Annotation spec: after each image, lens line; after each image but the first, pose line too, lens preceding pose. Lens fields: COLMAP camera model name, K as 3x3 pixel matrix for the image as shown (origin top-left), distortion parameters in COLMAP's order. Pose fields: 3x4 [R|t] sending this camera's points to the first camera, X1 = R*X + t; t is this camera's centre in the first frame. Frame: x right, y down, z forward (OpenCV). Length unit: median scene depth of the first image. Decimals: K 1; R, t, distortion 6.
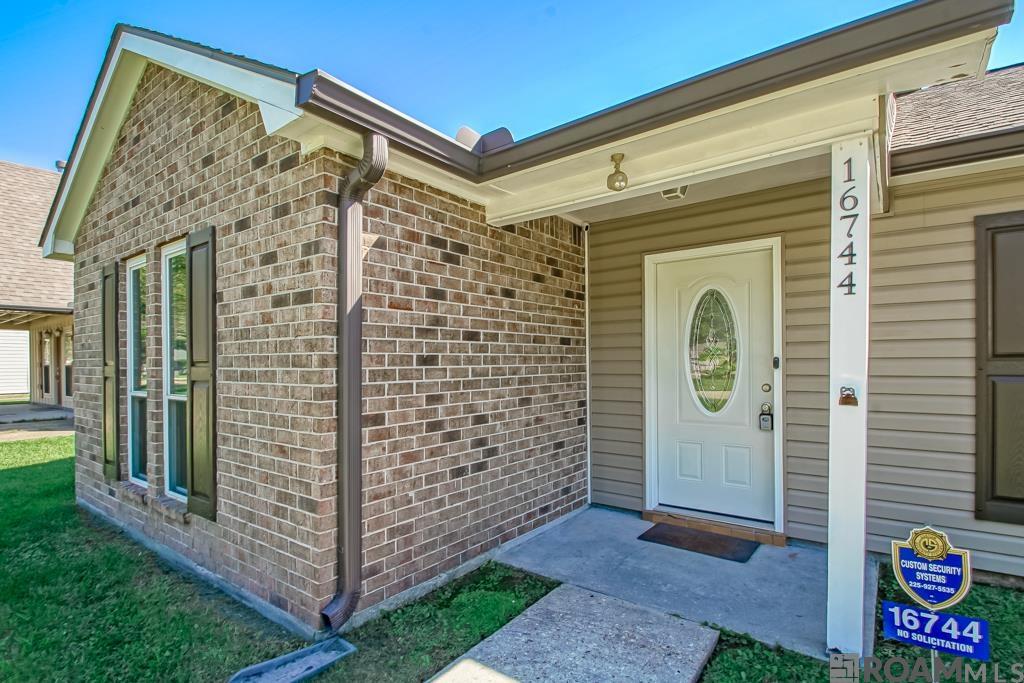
lens RADIAL K [[497.3, 0, 513.4], [0, 497.3, 367.7], [0, 0, 1]] dist [0.001425, -0.011970]
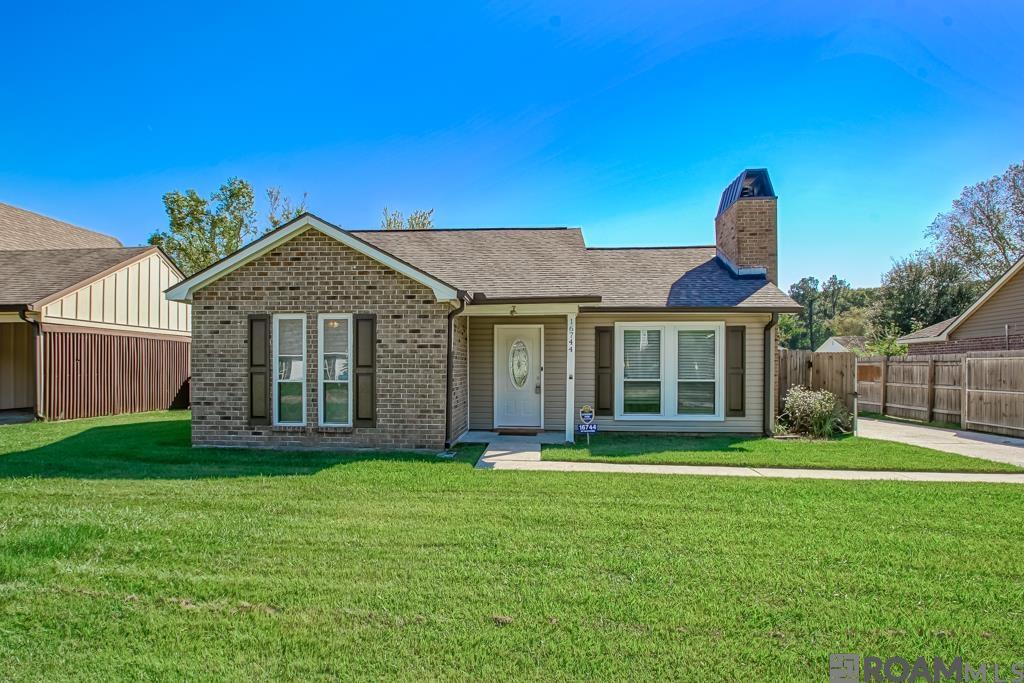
lens RADIAL K [[497.3, 0, 513.4], [0, 497.3, 367.7], [0, 0, 1]] dist [0.001425, -0.011970]
pose [[0.833470, 0.011598, 0.552444, -1.588086], [-0.004821, 0.999894, -0.013719, 0.032191], [-0.552544, 0.008771, 0.833437, -1.722843]]
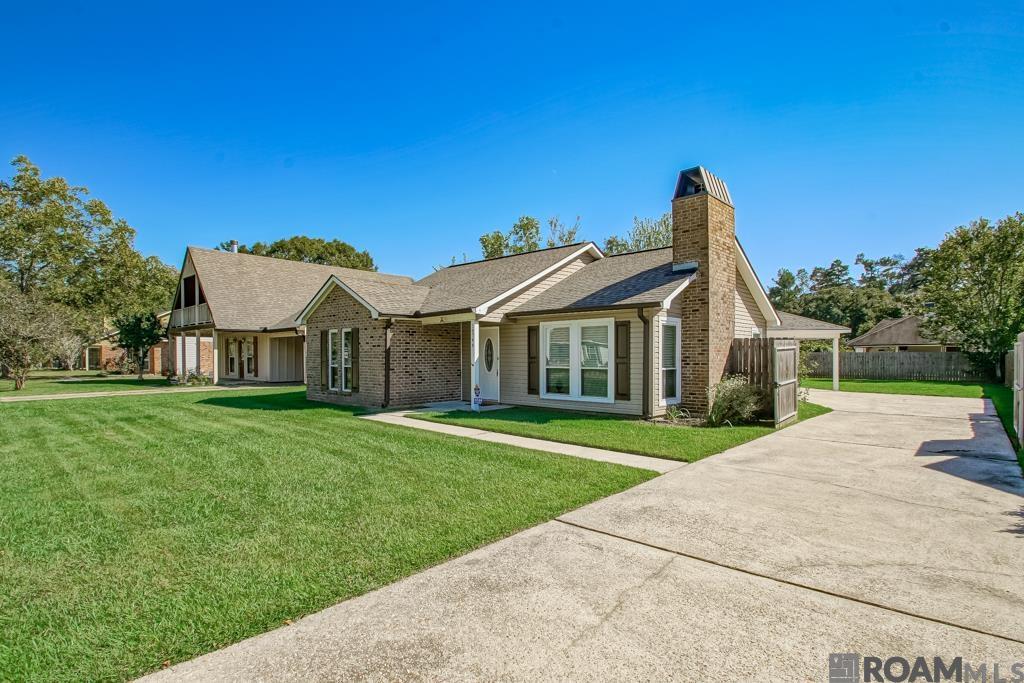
lens RADIAL K [[463.6, 0, 561.3], [0, 463.6, 360.3], [0, 0, 1]] dist [-0.000484, -0.009084]
pose [[0.999976, 0.006609, -0.001851, 1.386538], [-0.006612, 0.999977, -0.001302, 0.005991], [0.001842, 0.001314, 0.999997, -3.559380]]
